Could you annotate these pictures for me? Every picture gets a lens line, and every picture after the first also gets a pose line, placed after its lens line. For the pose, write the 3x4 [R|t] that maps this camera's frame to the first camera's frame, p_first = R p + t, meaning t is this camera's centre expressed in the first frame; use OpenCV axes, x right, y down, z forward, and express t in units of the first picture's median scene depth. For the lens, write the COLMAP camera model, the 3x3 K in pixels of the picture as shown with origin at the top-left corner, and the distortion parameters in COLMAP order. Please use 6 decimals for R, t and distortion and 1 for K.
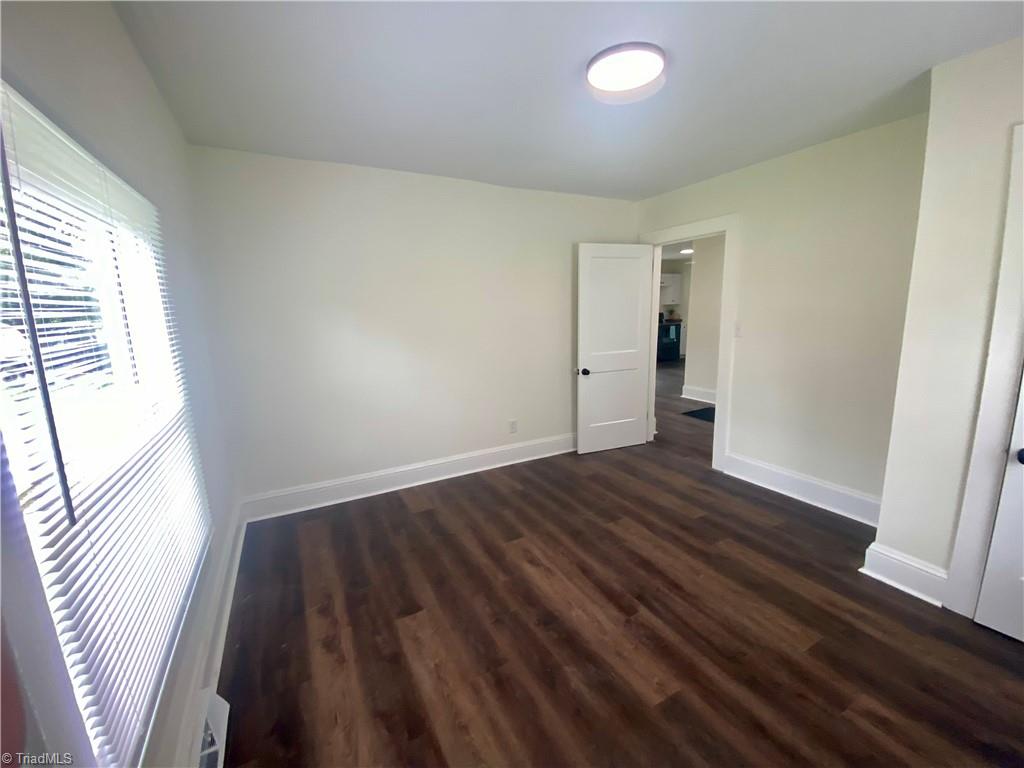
lens RADIAL K [[419.3, 0, 512.0], [0, 419.3, 384.0], [0, 0, 1]] dist [0.023016, -0.021031]
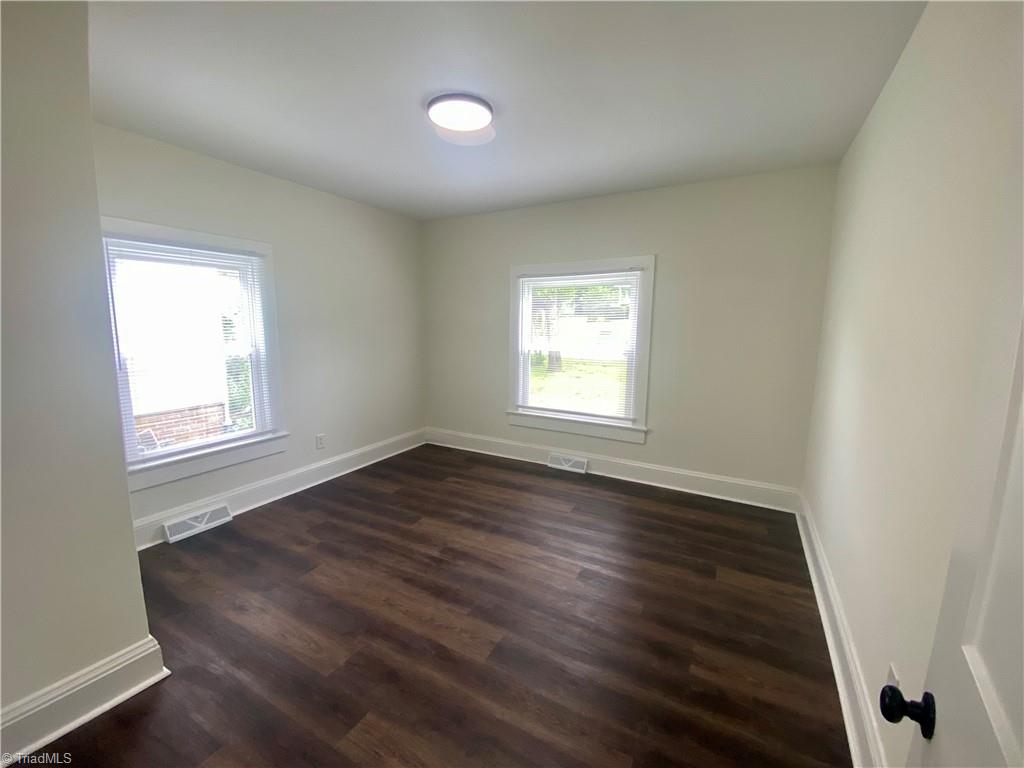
lens RADIAL K [[419.3, 0, 512.0], [0, 419.3, 384.0], [0, 0, 1]] dist [0.023016, -0.021031]
pose [[-0.842344, 0.097234, -0.530096, 0.817541], [-0.087062, 0.946121, 0.311890, -0.403696], [0.531862, 0.308870, -0.788494, 2.168748]]
